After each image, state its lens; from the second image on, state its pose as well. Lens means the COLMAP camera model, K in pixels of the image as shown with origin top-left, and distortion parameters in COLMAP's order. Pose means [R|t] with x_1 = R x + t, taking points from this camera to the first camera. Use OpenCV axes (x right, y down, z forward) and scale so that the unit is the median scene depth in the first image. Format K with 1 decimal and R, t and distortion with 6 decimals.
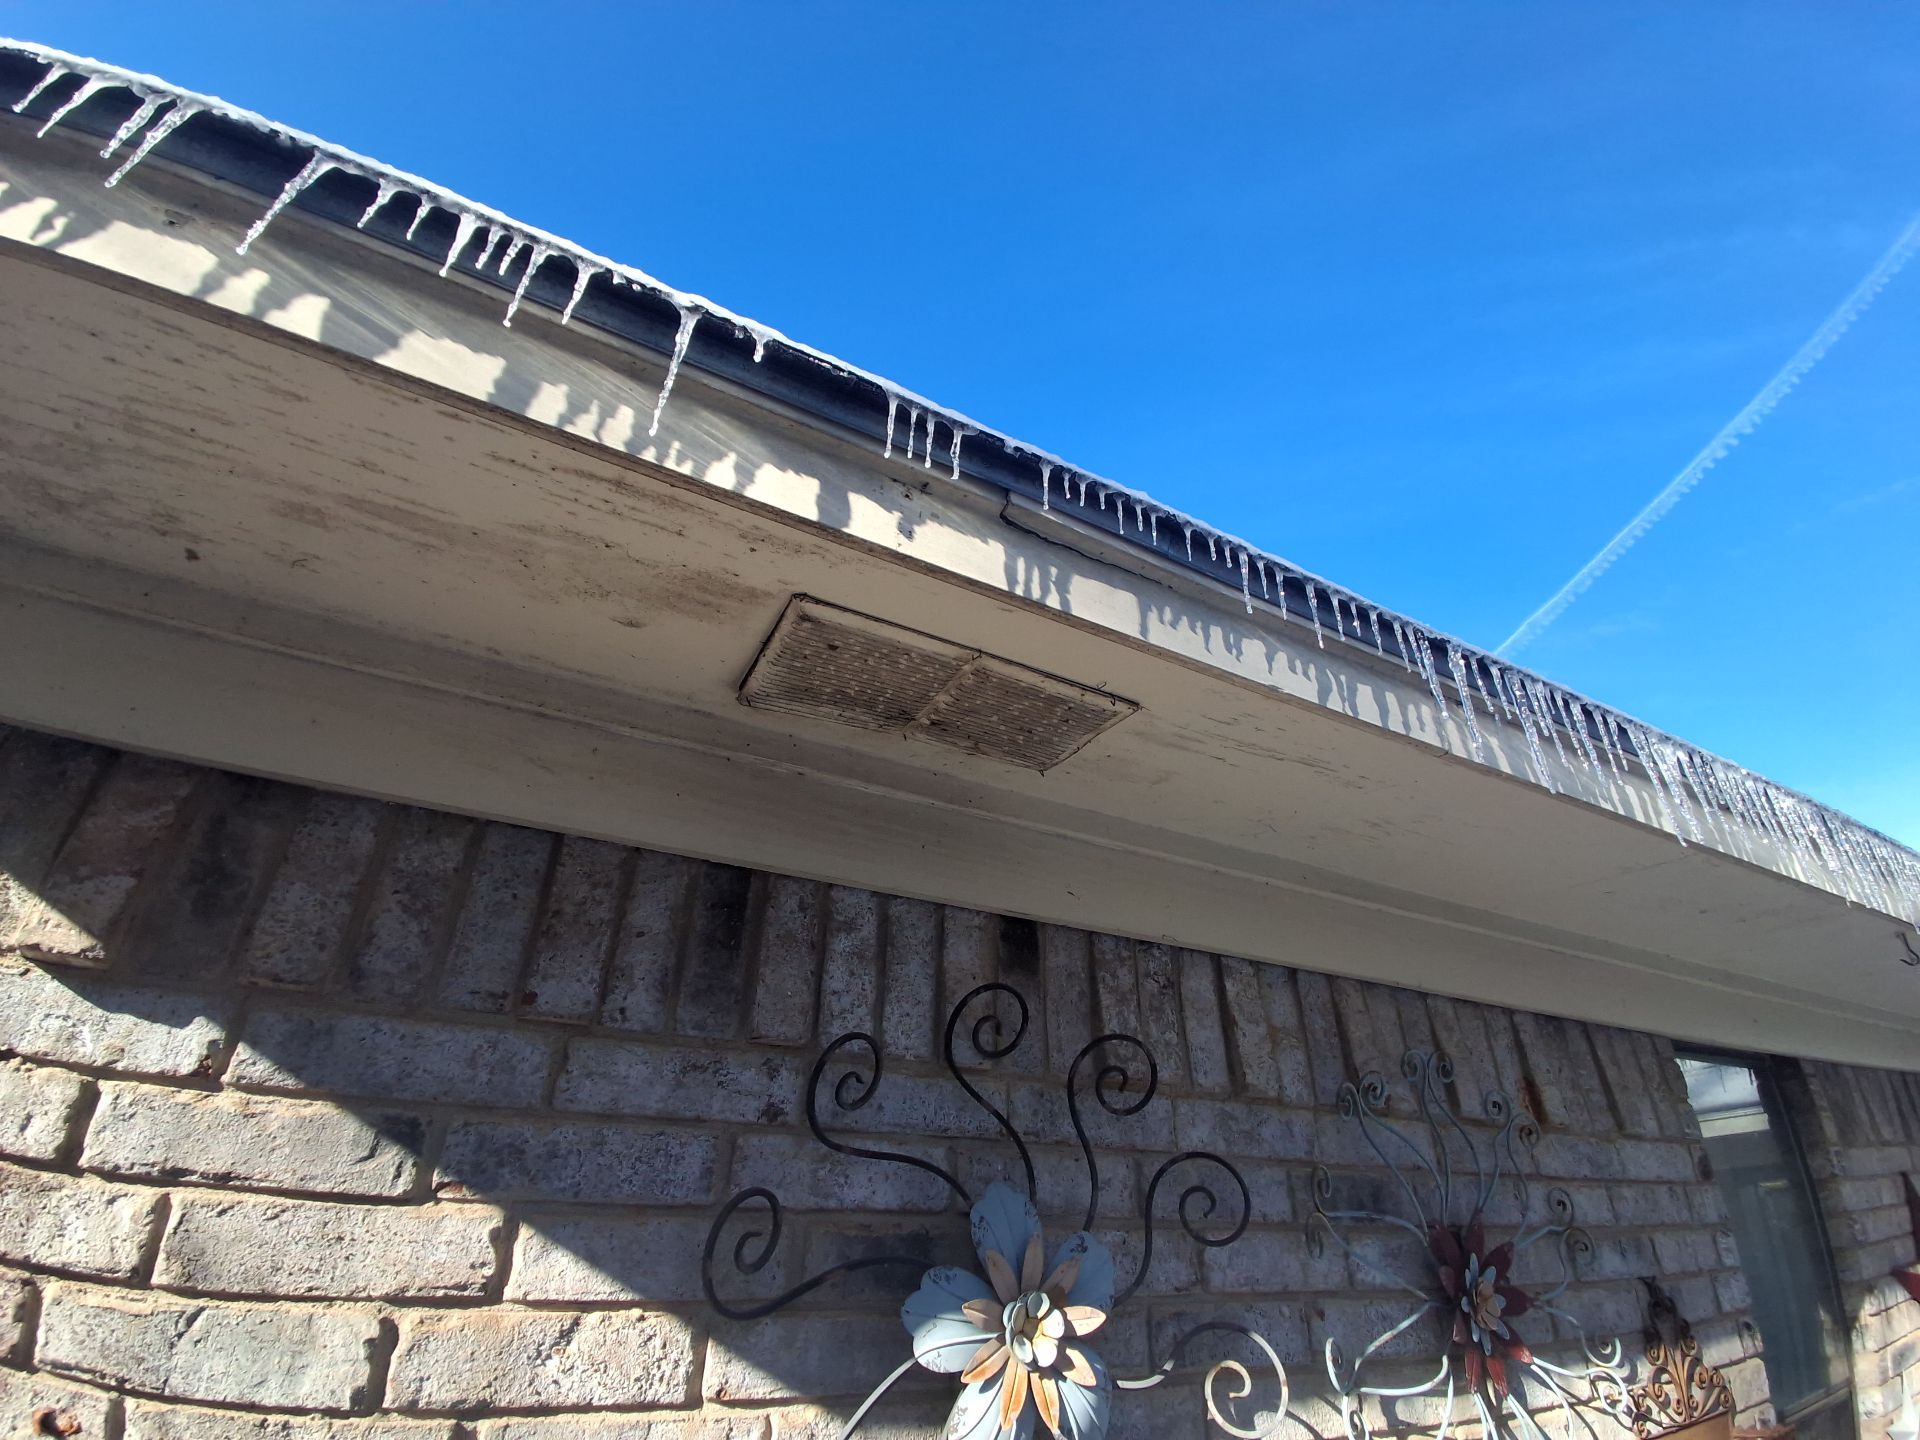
lens RADIAL K [[877.0, 0, 947.6], [0, 877.0, 709.2], [0, 0, 1]] dist [0.019534, -0.035045]
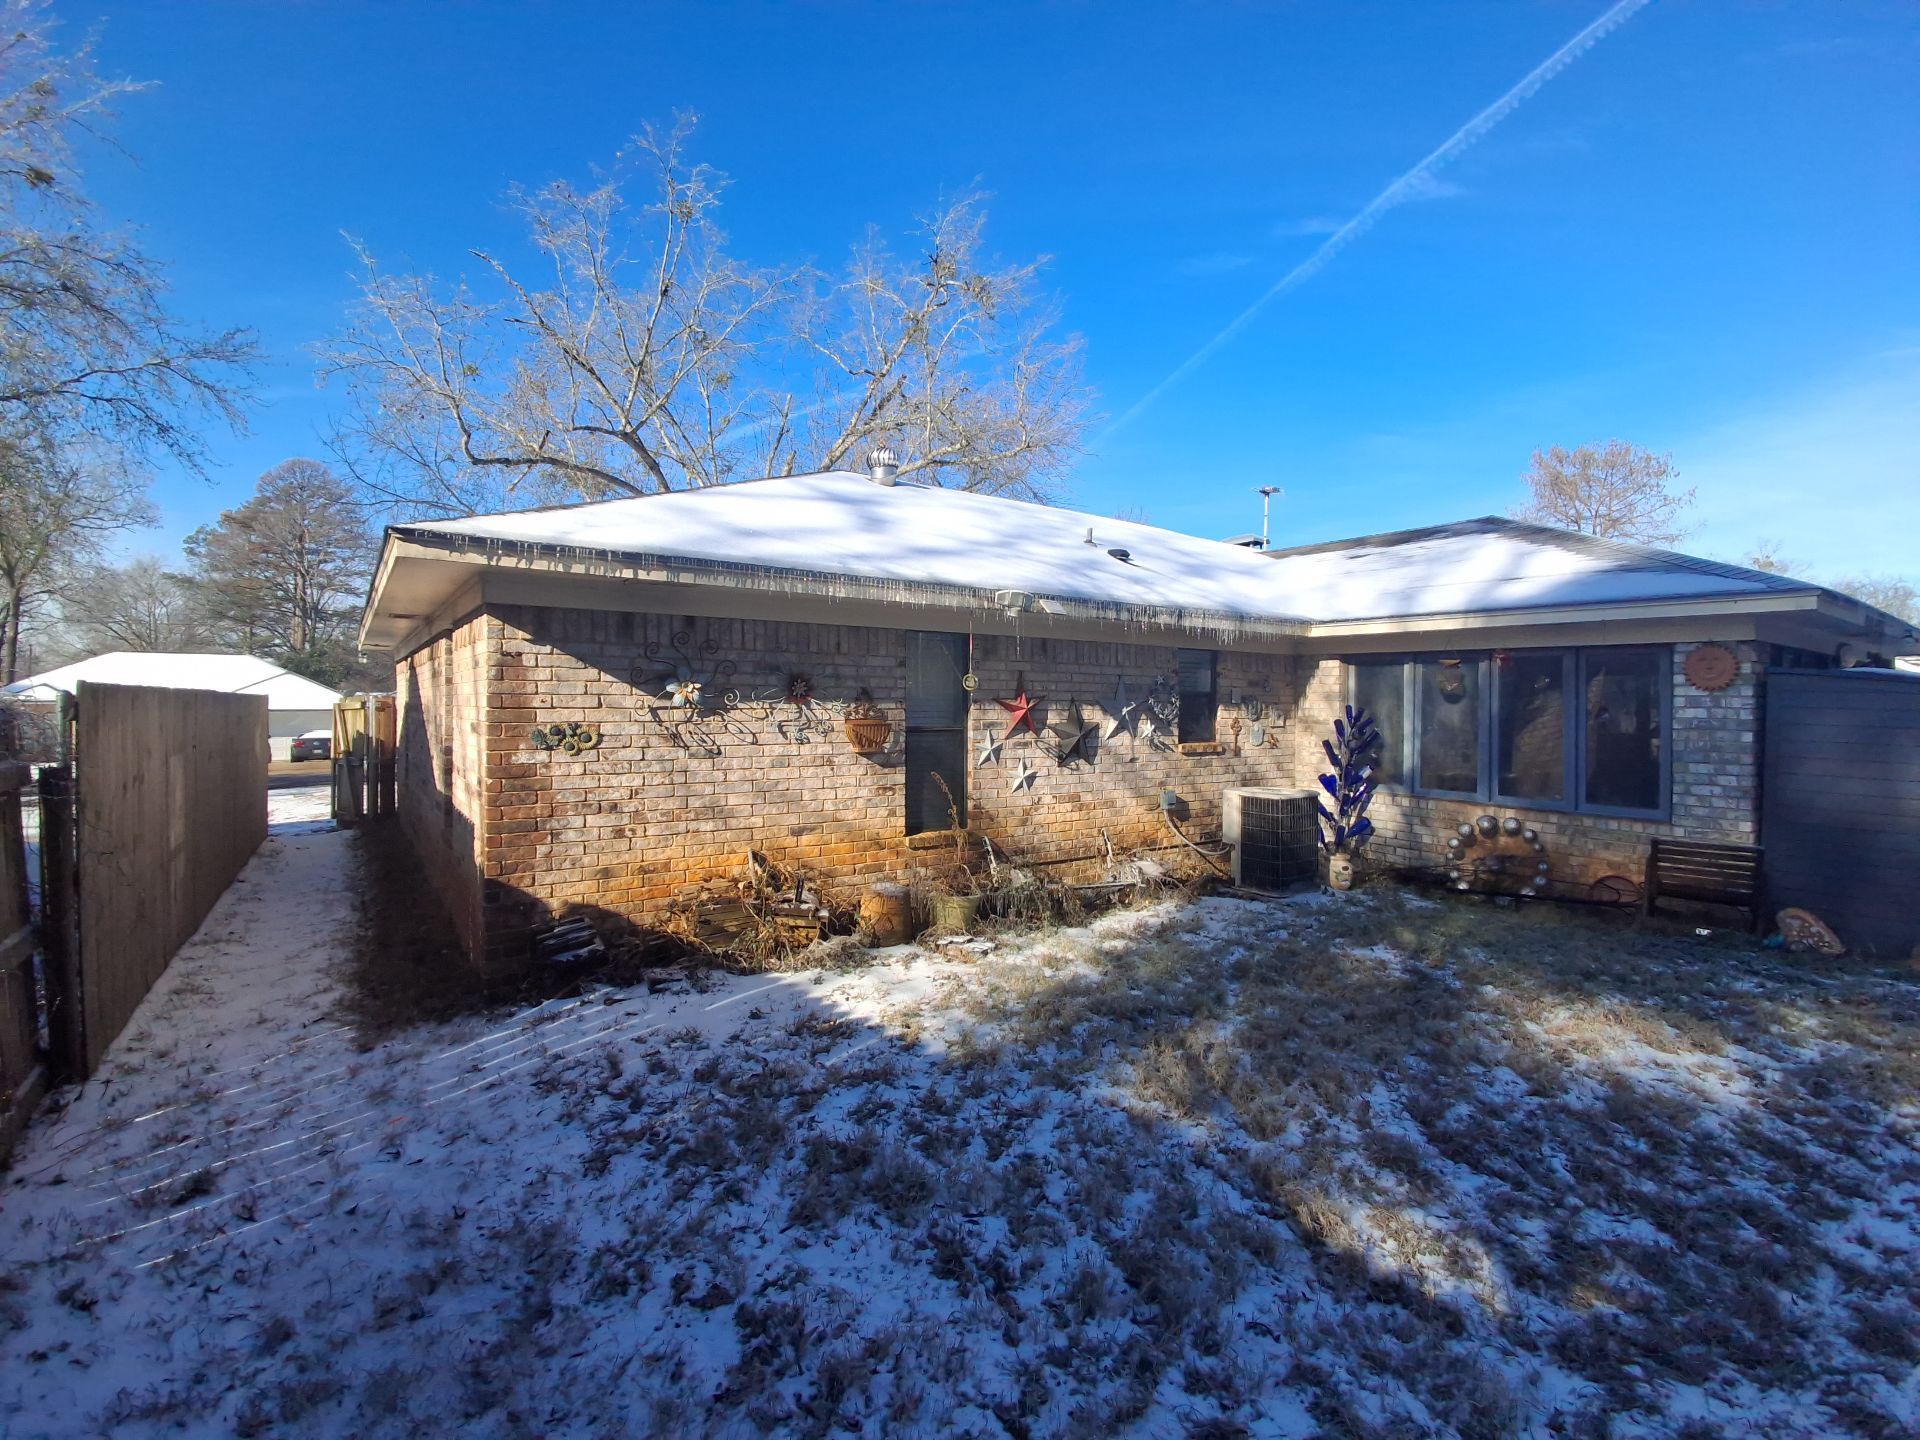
lens RADIAL K [[877.0, 0, 947.6], [0, 877.0, 709.2], [0, 0, 1]] dist [0.019534, -0.035045]
pose [[0.993407, -0.007932, 0.114369, 1.152928], [-0.052616, 0.854786, 0.516307, -2.329962], [-0.101856, -0.518920, 0.848733, -4.302839]]
